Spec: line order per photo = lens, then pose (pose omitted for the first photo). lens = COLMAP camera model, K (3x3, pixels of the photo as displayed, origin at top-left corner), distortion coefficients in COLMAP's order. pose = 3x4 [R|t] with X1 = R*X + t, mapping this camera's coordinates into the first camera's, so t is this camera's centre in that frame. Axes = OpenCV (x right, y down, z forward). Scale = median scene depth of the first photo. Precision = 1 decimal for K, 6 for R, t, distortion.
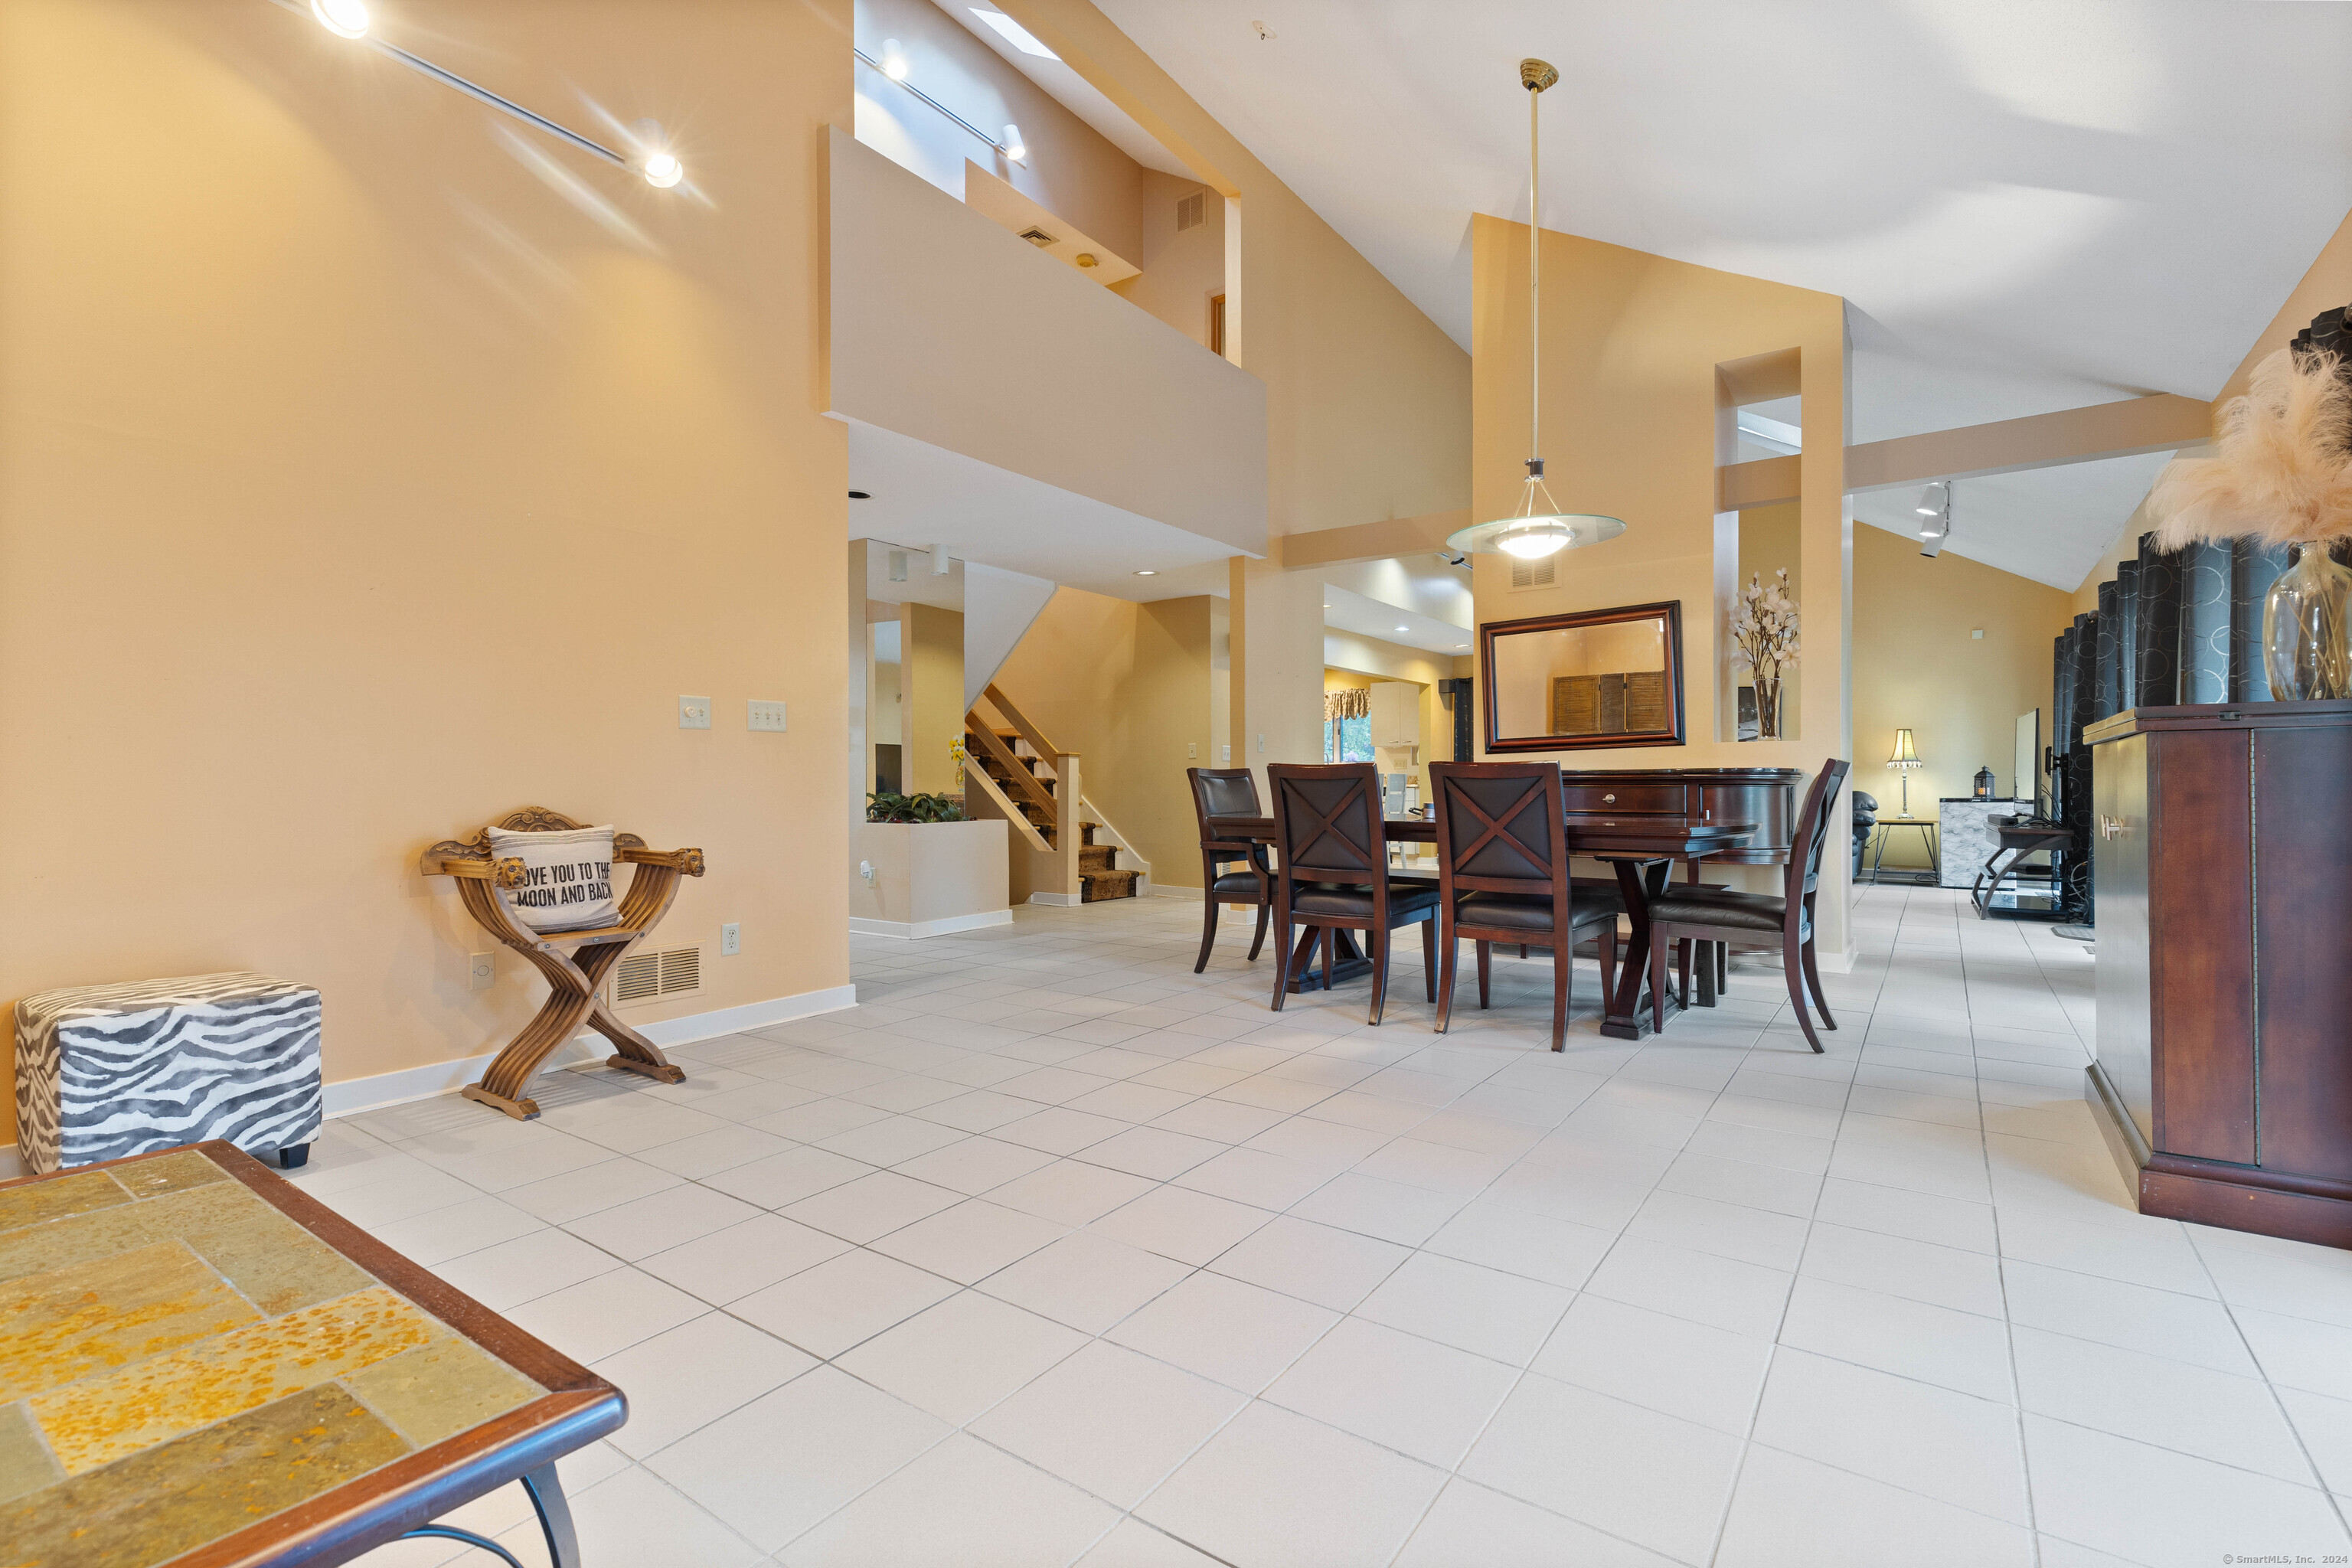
lens RADIAL K [[1068.3, 0, 1171.9], [0, 1068.3, 774.2], [0, 0, 1]] dist [0.004207, 0.000463]
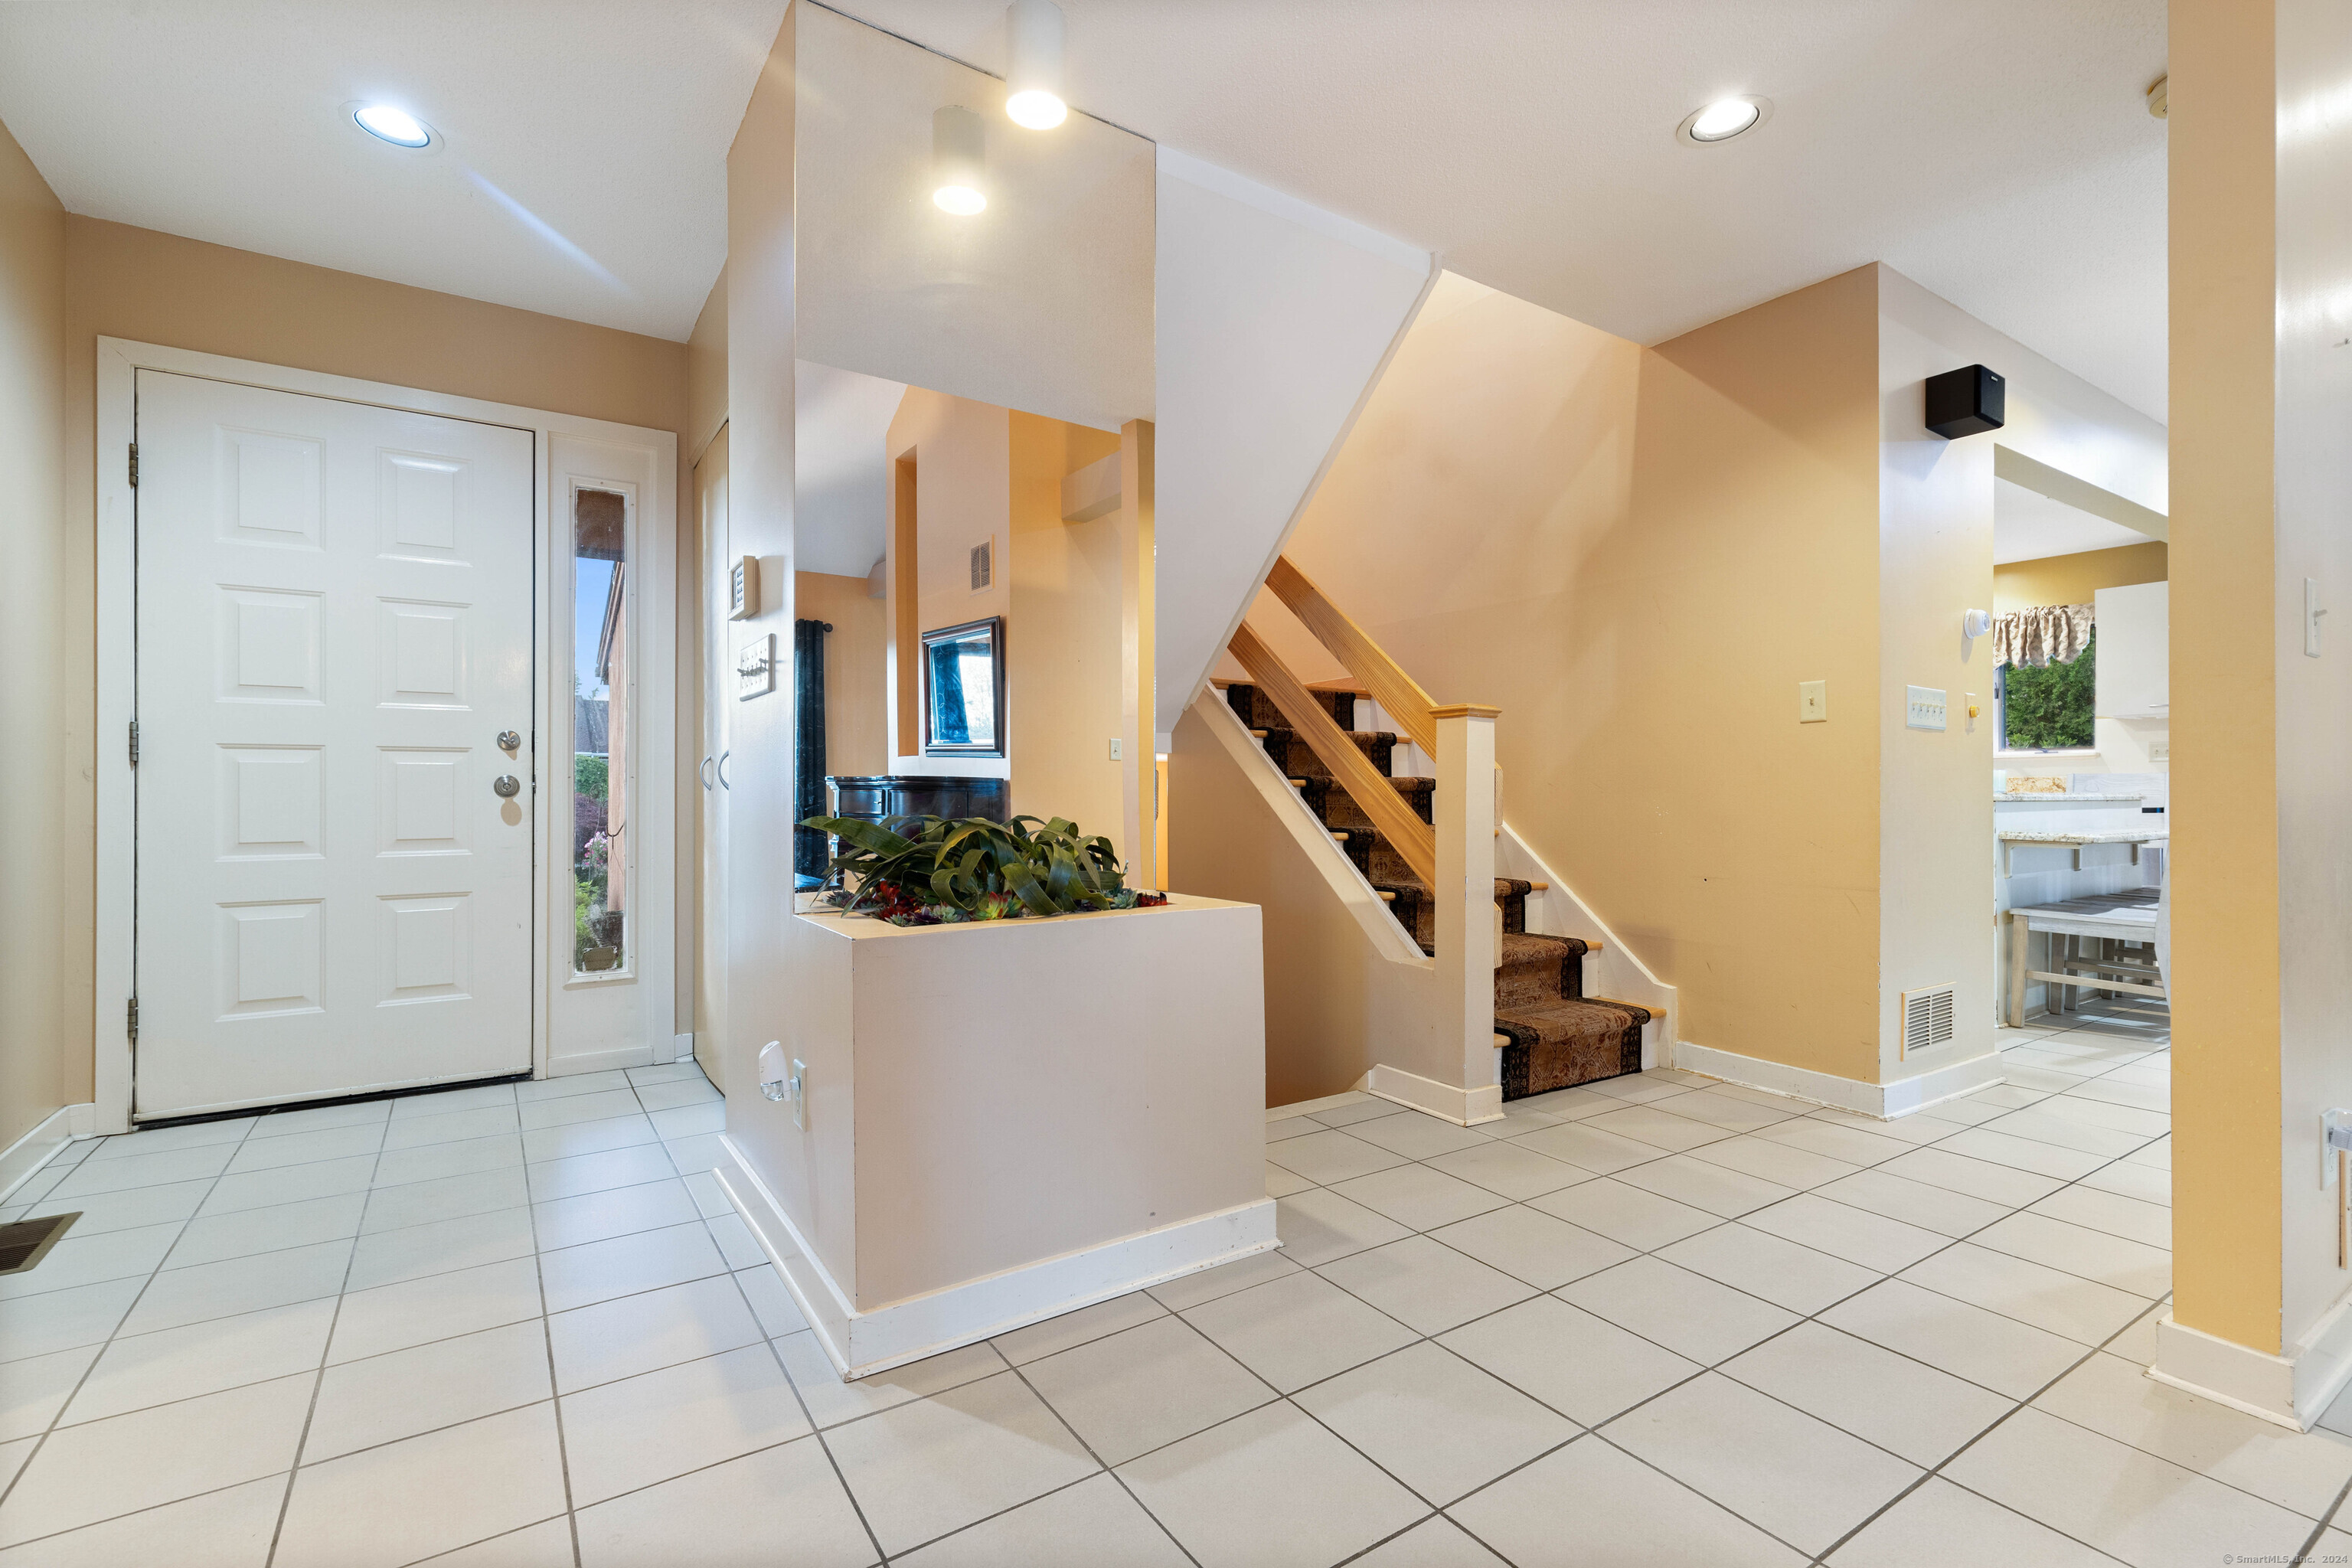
lens RADIAL K [[1068.3, 0, 1169.4], [0, 1068.3, 794.0], [0, 0, 1]] dist [0.004207, 0.000463]
pose [[0.932190, -0.000374, -0.361970, -0.054248], [0.003066, 0.999972, 0.006863, 0.007432], [0.361957, -0.007508, 0.932165, 0.573739]]
